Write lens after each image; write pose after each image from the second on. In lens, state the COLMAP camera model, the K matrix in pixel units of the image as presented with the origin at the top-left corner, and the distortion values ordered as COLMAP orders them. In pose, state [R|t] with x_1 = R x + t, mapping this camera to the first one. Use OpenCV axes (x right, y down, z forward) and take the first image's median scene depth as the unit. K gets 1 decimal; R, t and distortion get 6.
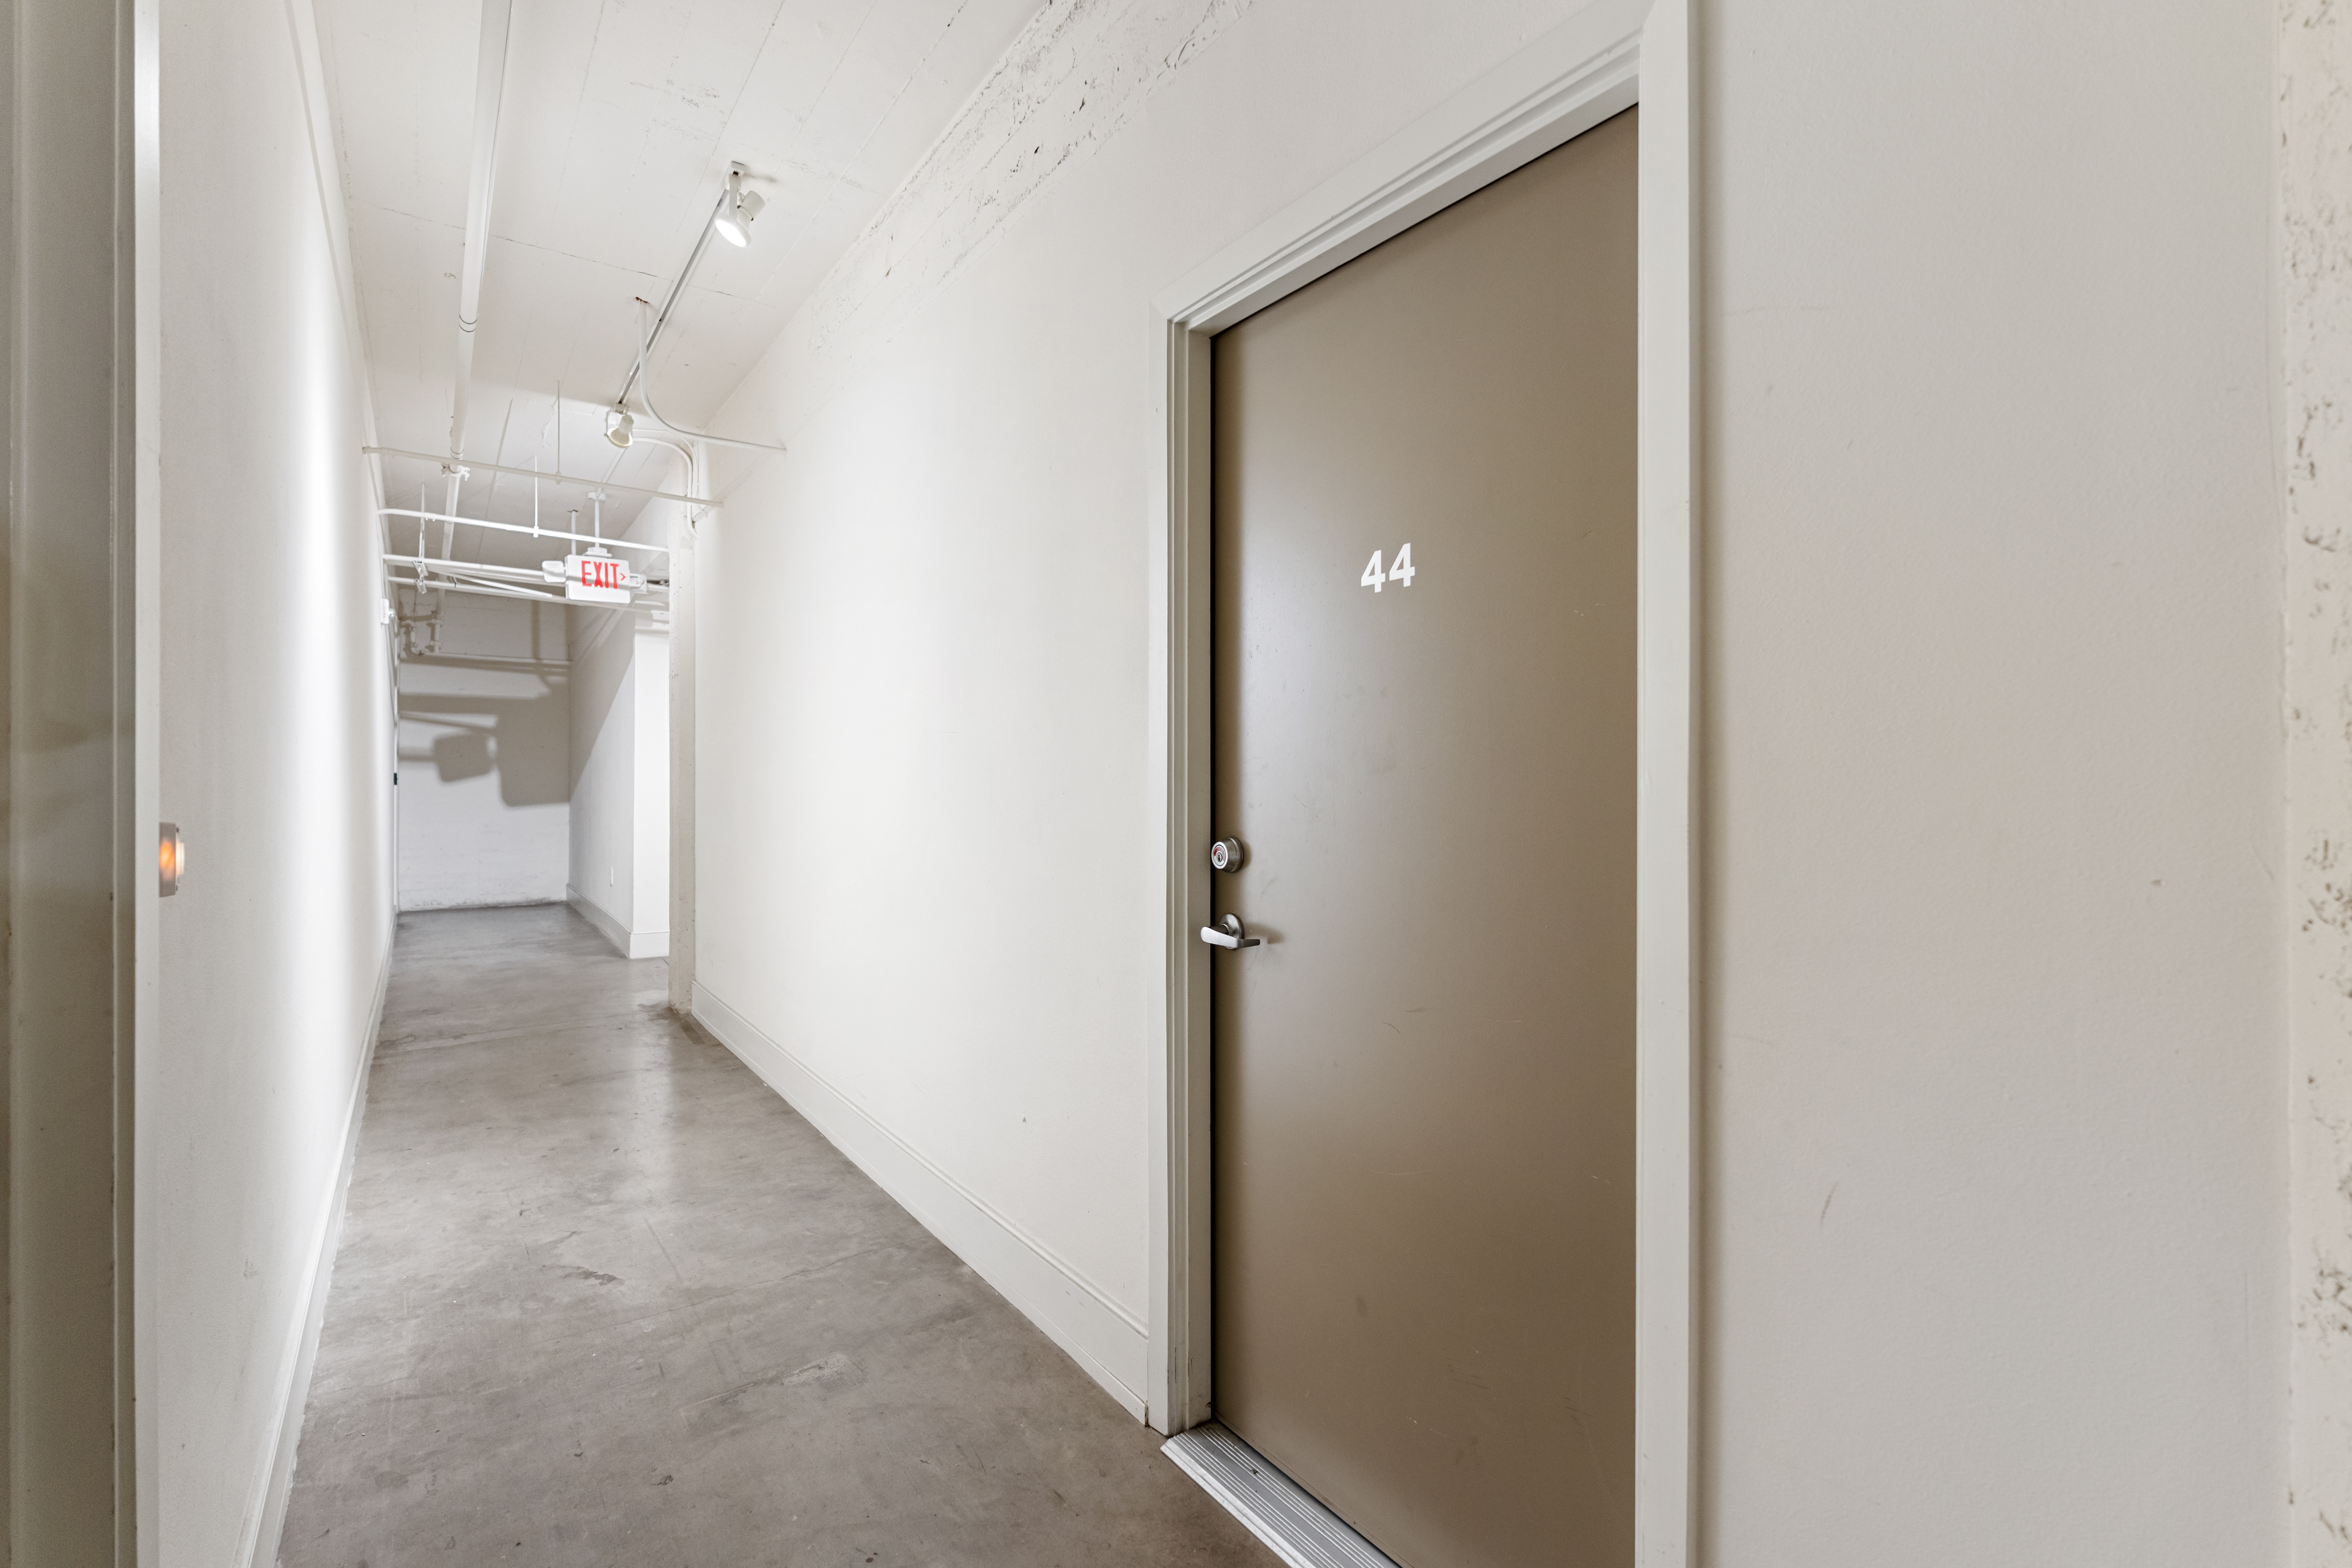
lens RADIAL K [[1047.8, 0, 1173.3], [0, 1047.8, 784.6], [0, 0, 1]] dist [-0.002989, 0.000568]
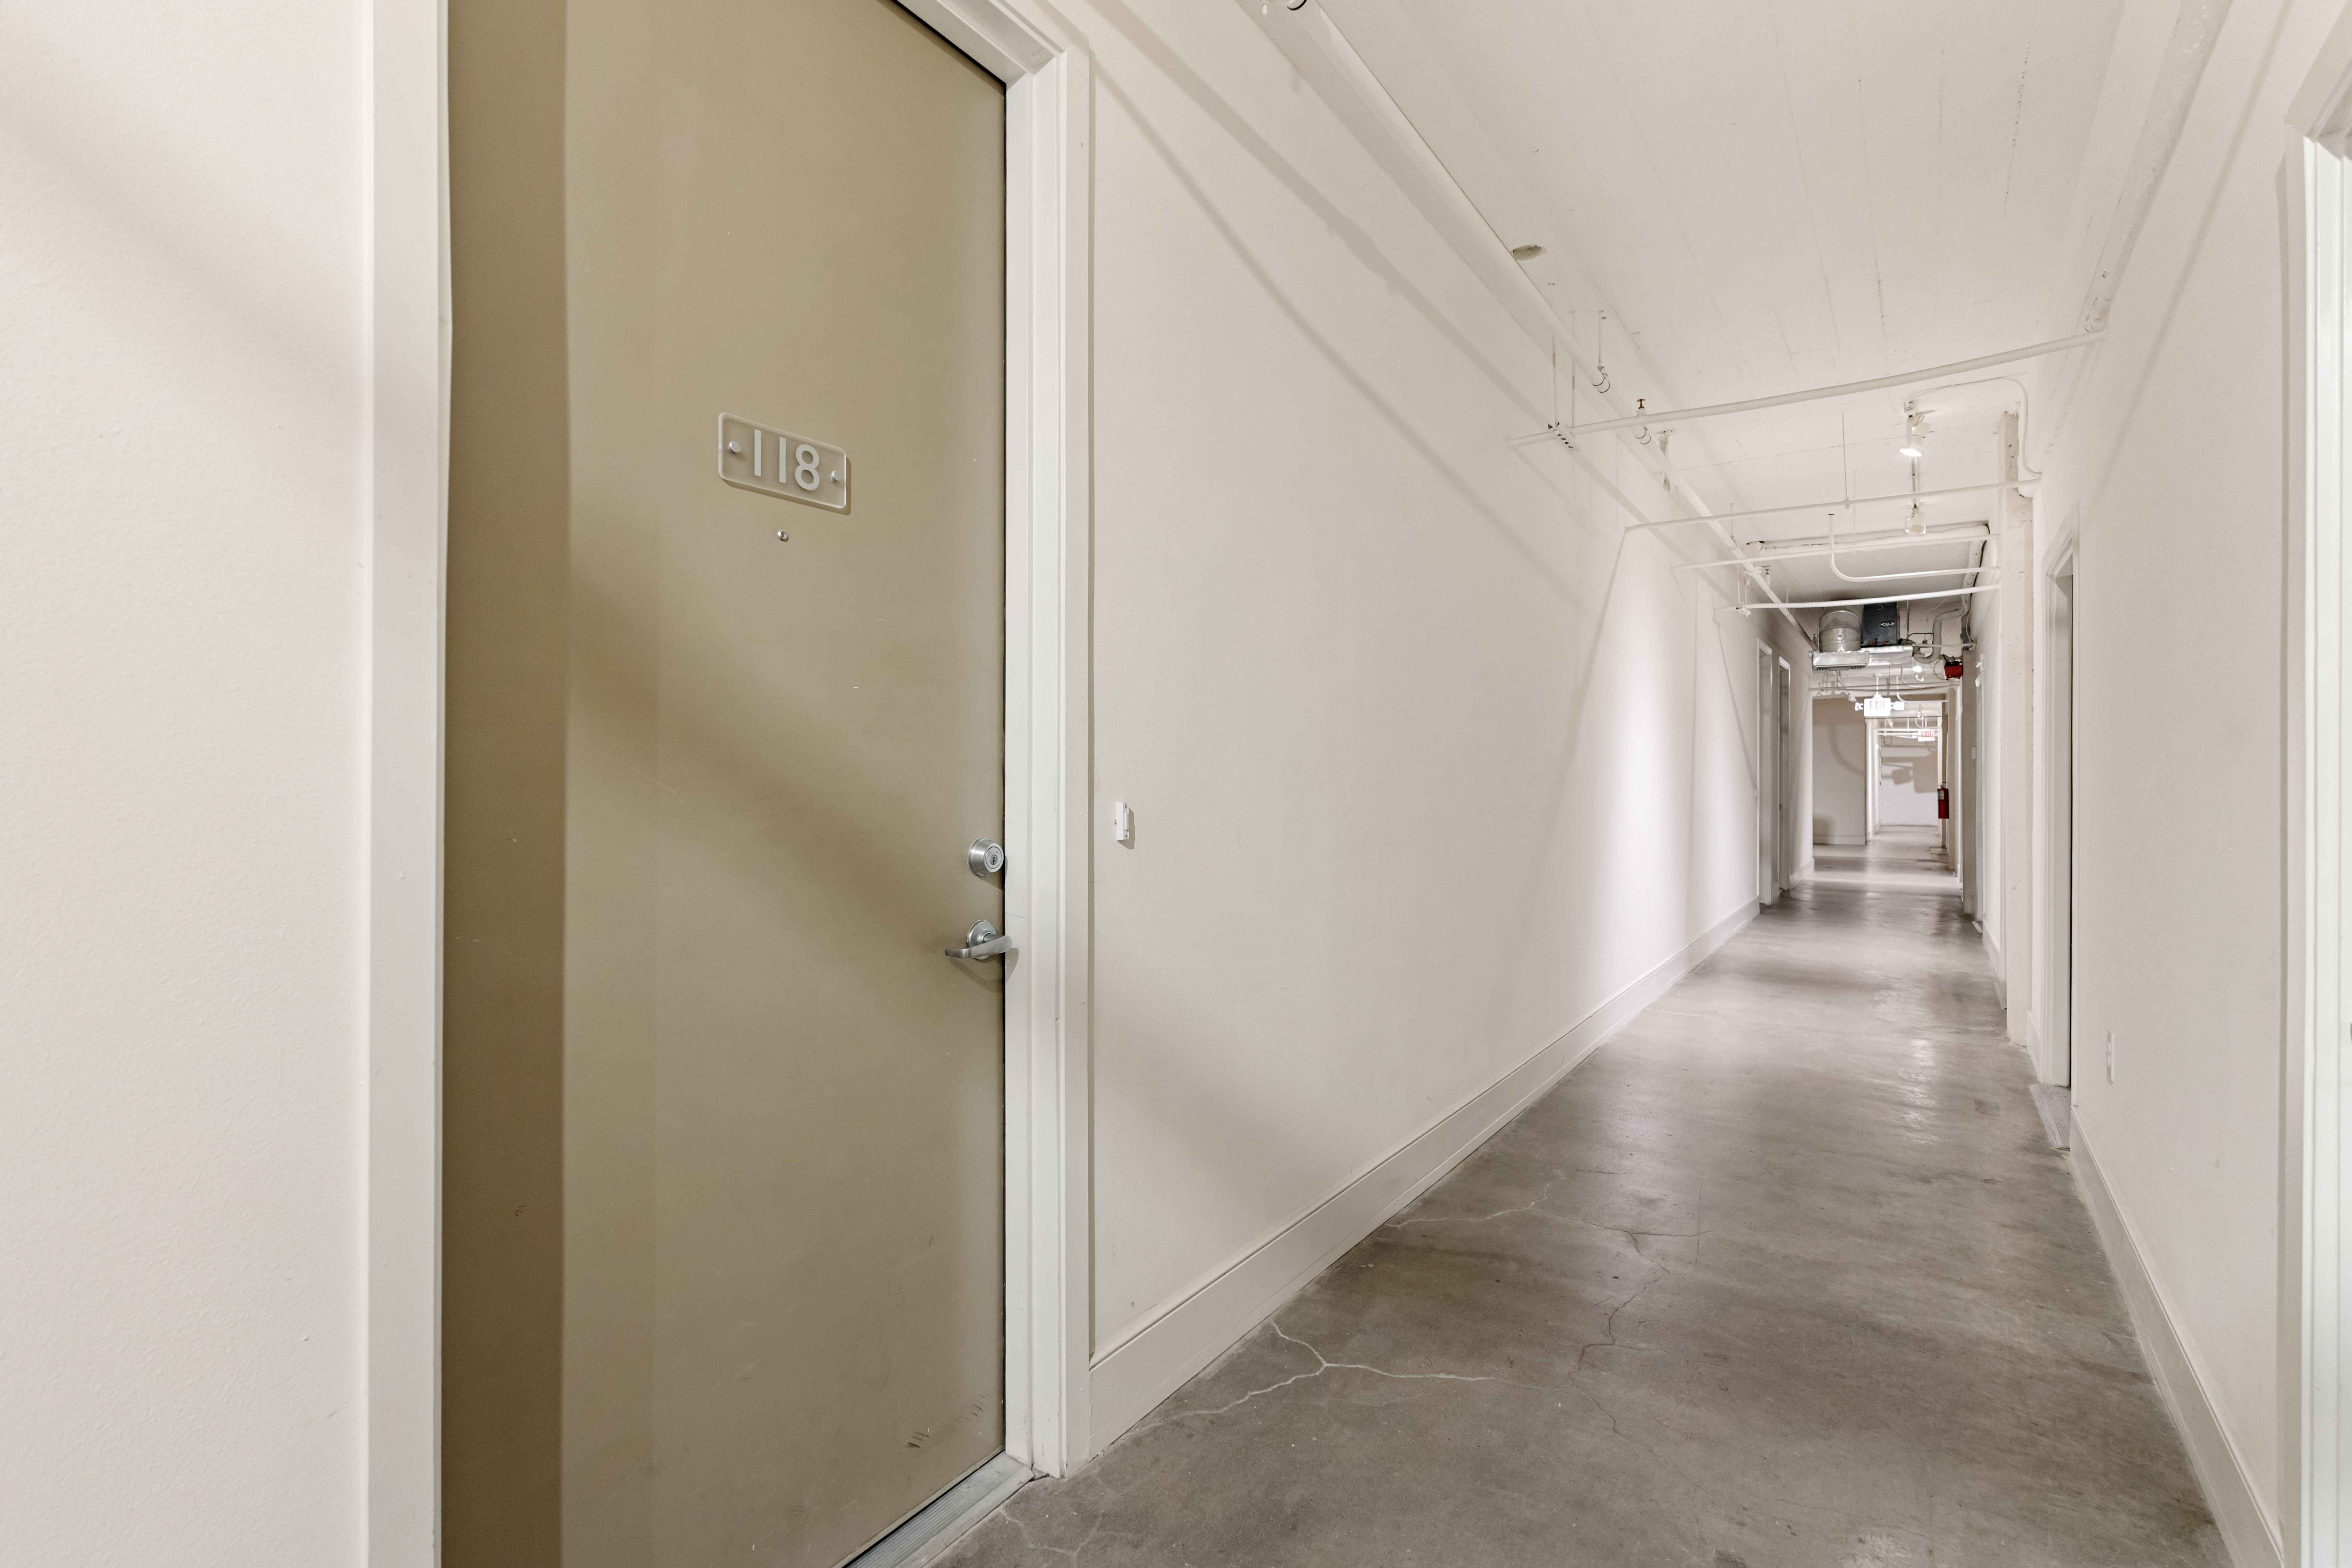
lens RADIAL K [[1047.8, 0, 1174.0], [0, 1047.8, 782.0], [0, 0, 1]] dist [-0.002989, 0.000568]
pose [[0.334023, 0.000392, -0.942565, 1.509433], [-0.004218, 0.999991, -0.001078, 0.002540], [0.942555, 0.004336, 0.334022, -2.049002]]
